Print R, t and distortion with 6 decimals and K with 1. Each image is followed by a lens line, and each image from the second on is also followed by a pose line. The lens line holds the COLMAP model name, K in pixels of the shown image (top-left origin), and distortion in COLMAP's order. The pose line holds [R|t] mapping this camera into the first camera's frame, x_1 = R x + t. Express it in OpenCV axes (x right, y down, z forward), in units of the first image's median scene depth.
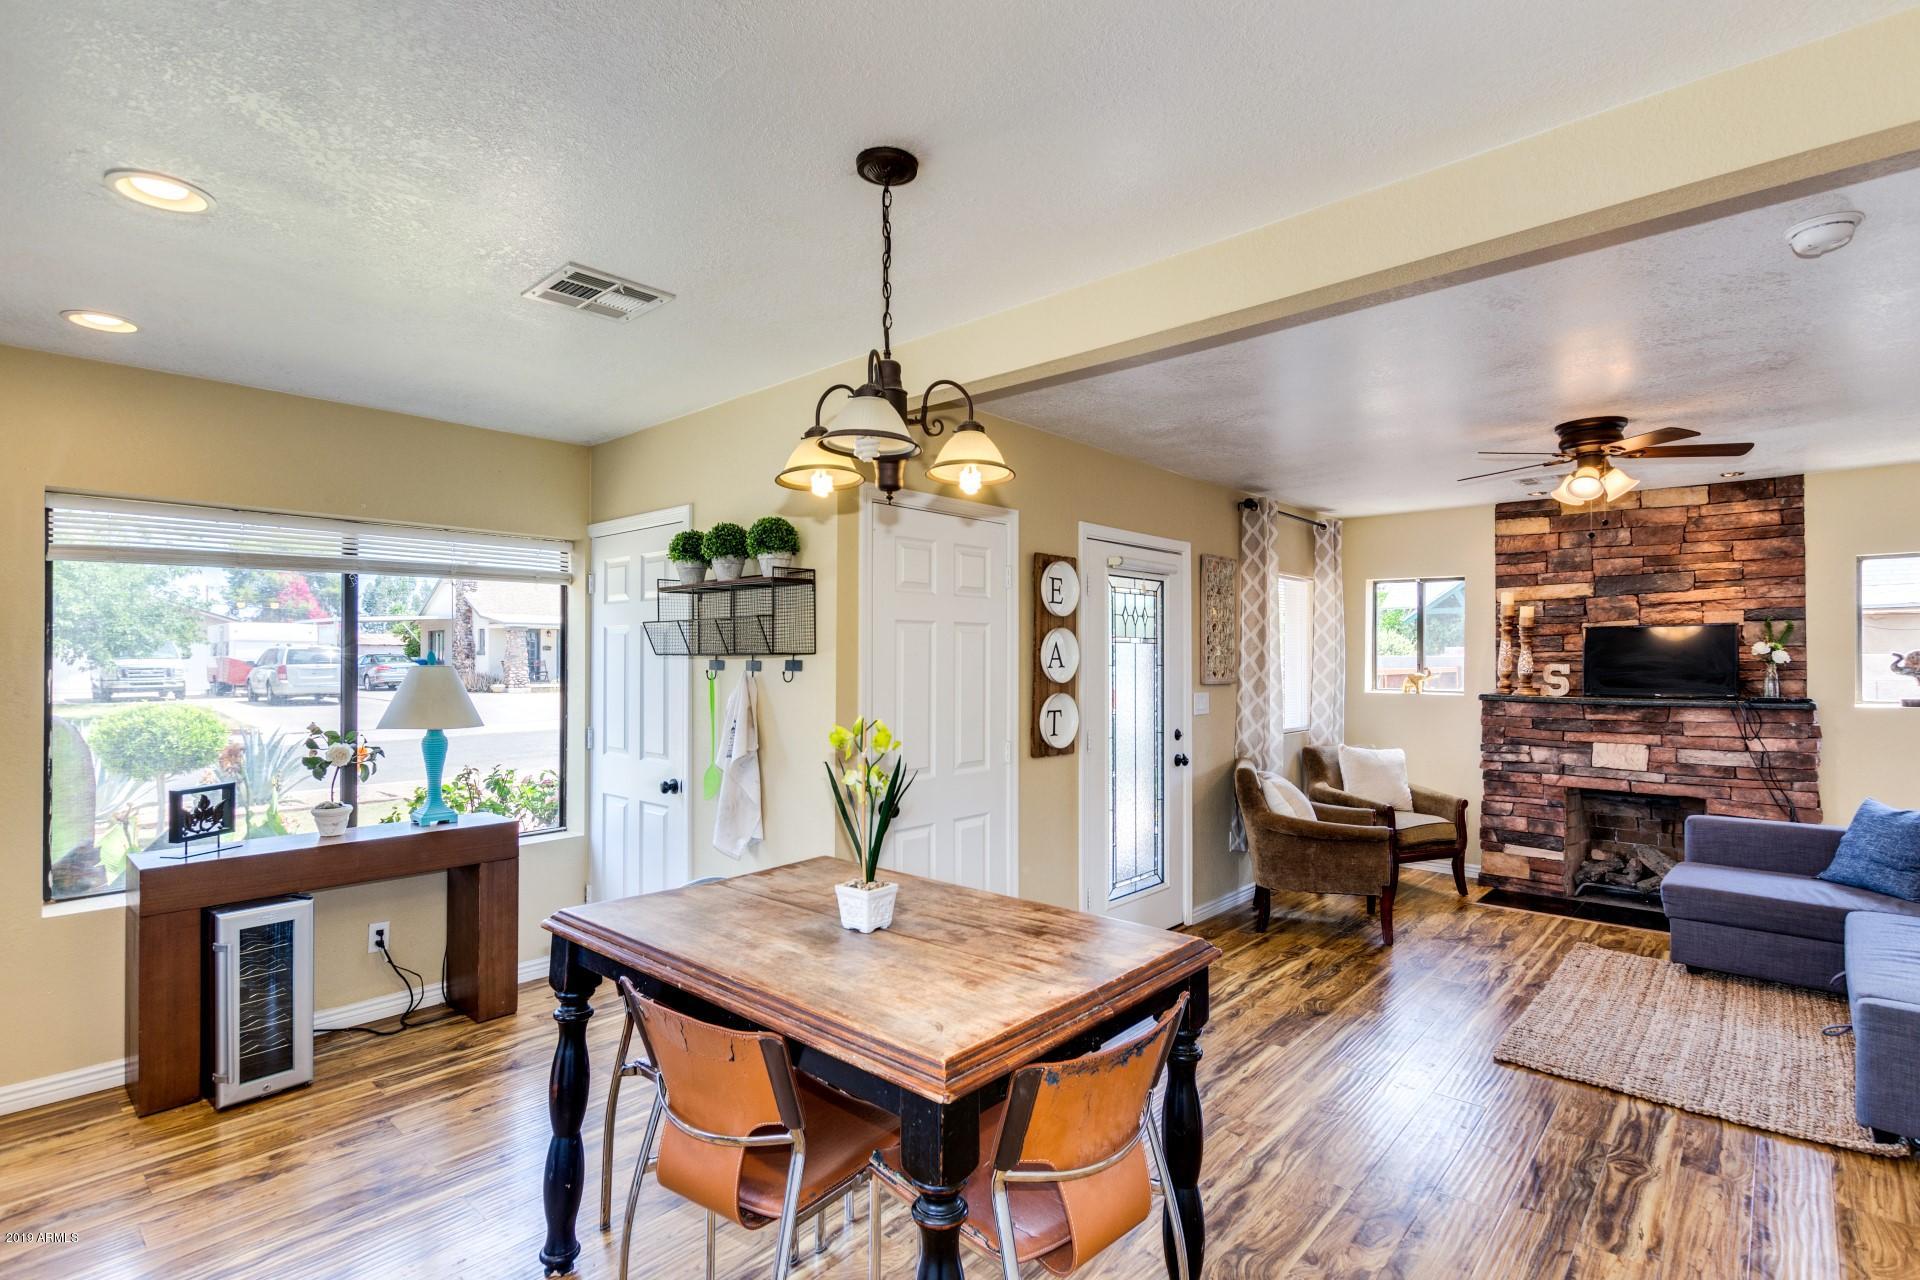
lens RADIAL K [[913.5, 0, 966.7], [0, 913.5, 646.9], [0, 0, 1]] dist [0.003168, -0.000841]
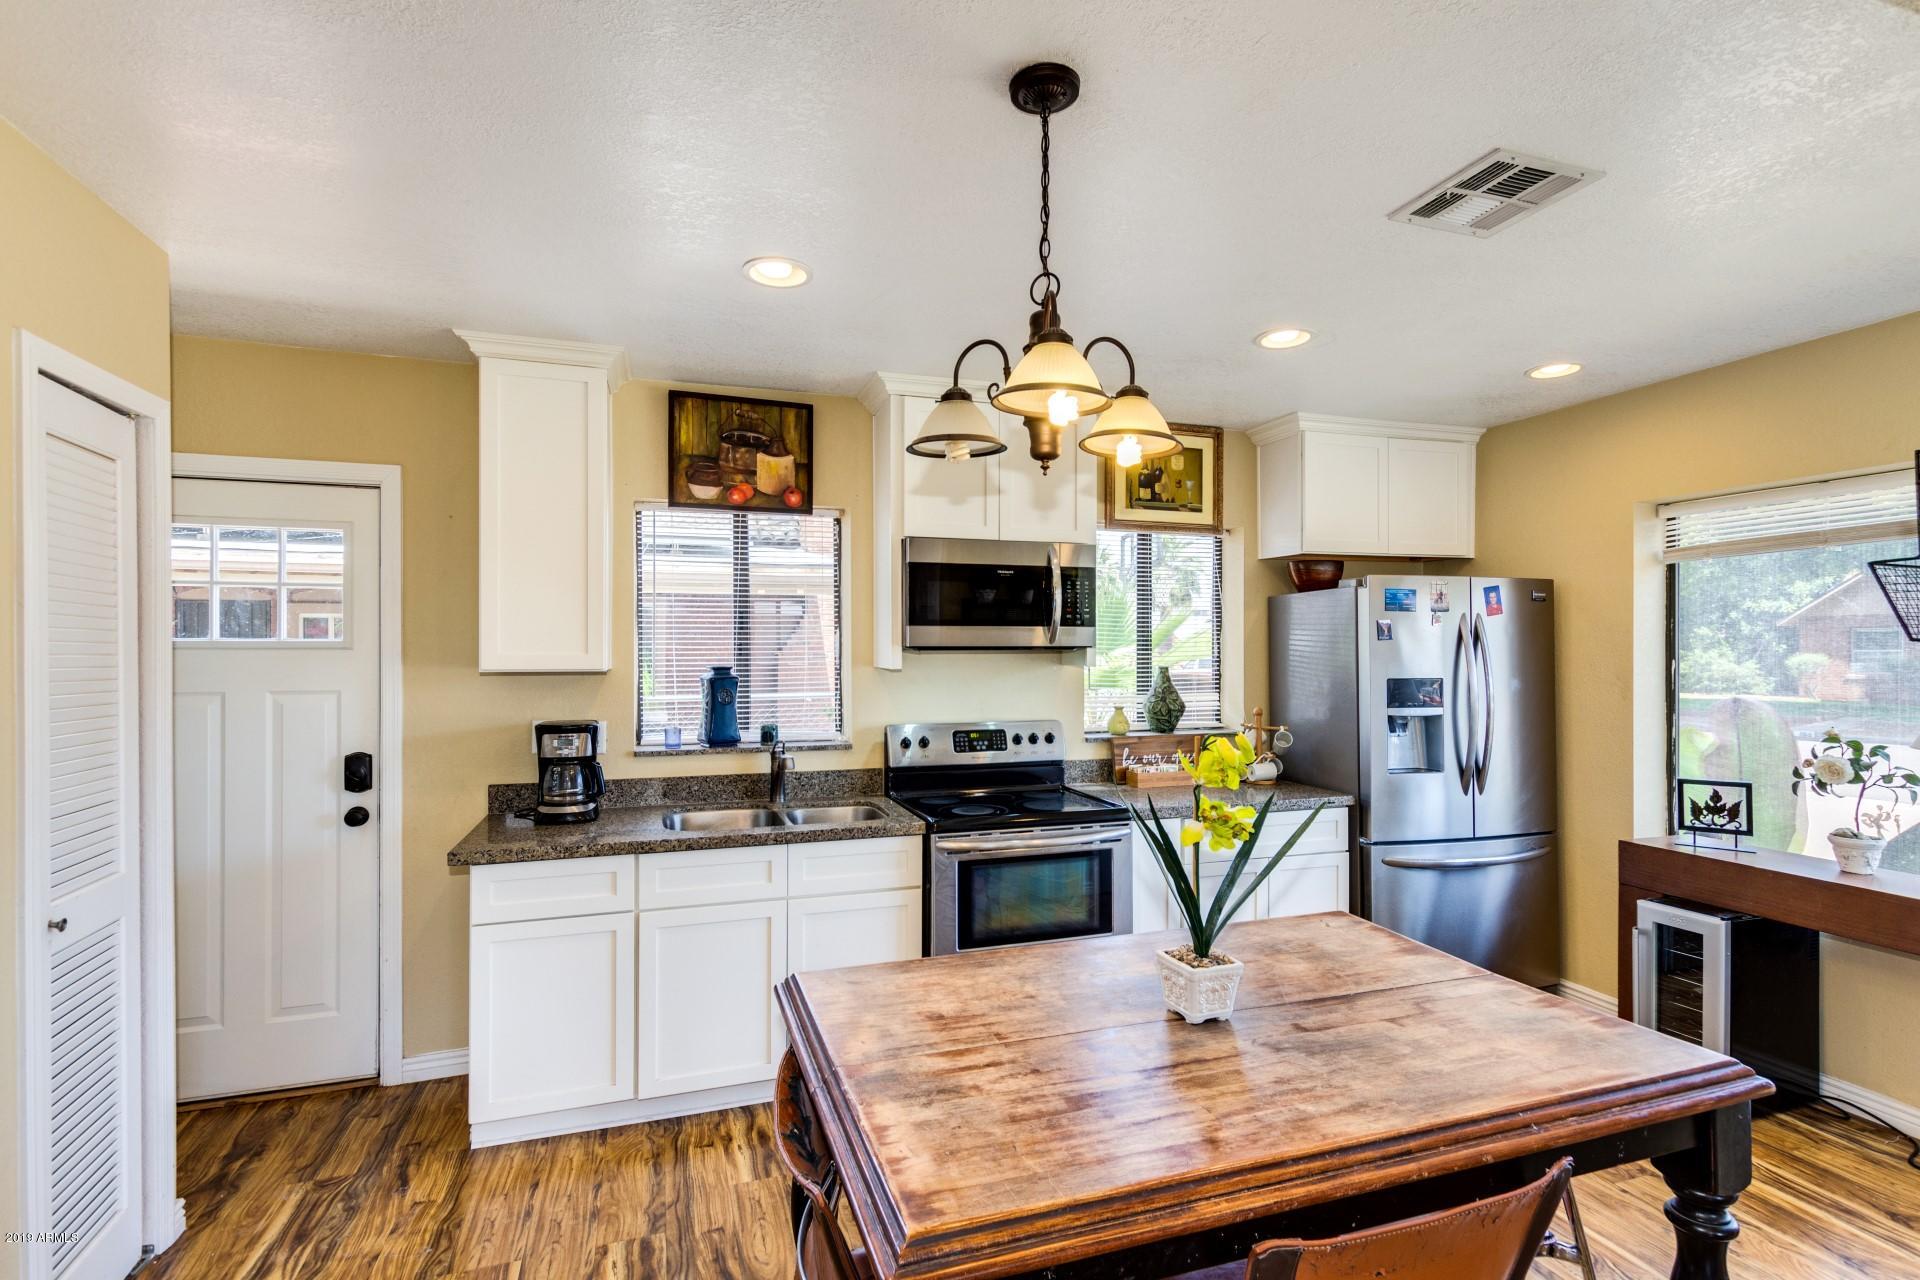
lens RADIAL K [[913.5, 0, 972.8], [0, 913.5, 650.5], [0, 0, 1]] dist [0.003168, -0.000841]
pose [[-0.486001, 0.001594, -0.873957, 0.442674], [0.013424, 0.999894, -0.005642, 0.008430], [0.873855, -0.014474, -0.485971, 0.846379]]
